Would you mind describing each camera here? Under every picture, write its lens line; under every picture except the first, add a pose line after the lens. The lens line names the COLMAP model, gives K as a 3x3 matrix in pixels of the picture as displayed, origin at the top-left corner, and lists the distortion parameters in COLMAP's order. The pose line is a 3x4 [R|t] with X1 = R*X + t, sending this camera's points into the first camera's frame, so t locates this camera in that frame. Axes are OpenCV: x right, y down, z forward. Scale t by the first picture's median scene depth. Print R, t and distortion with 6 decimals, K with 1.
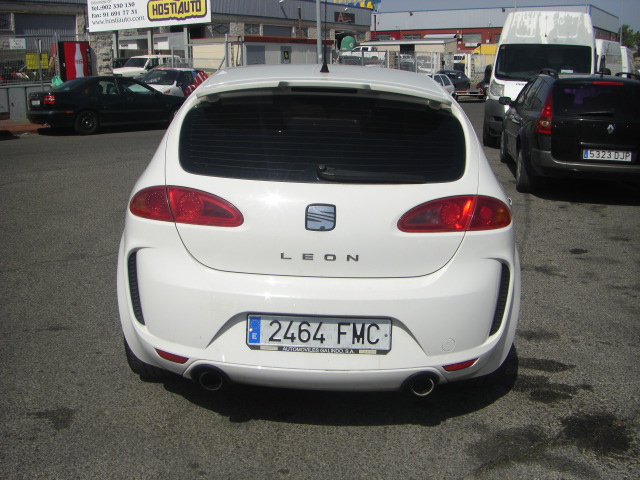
lens RADIAL K [[719.5, 0, 318.3], [0, 719.5, 238.7], [0, 0, 1]] dist [-0.138905, 0.000000]
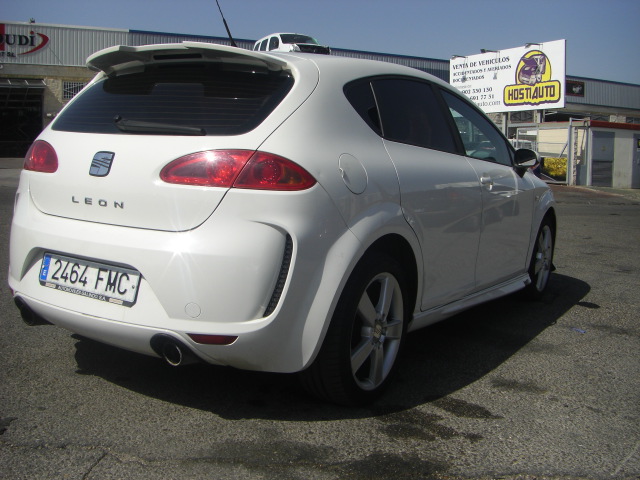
lens RADIAL K [[719.5, 0, 317.8], [0, 719.5, 243.8], [0, 0, 1]] dist [-0.138905, 0.000000]
pose [[0.857119, 0.085865, -0.507911, 0.785183], [-0.147654, 0.985588, -0.082554, 0.120125], [0.493503, 0.145754, 0.857444, 0.296985]]
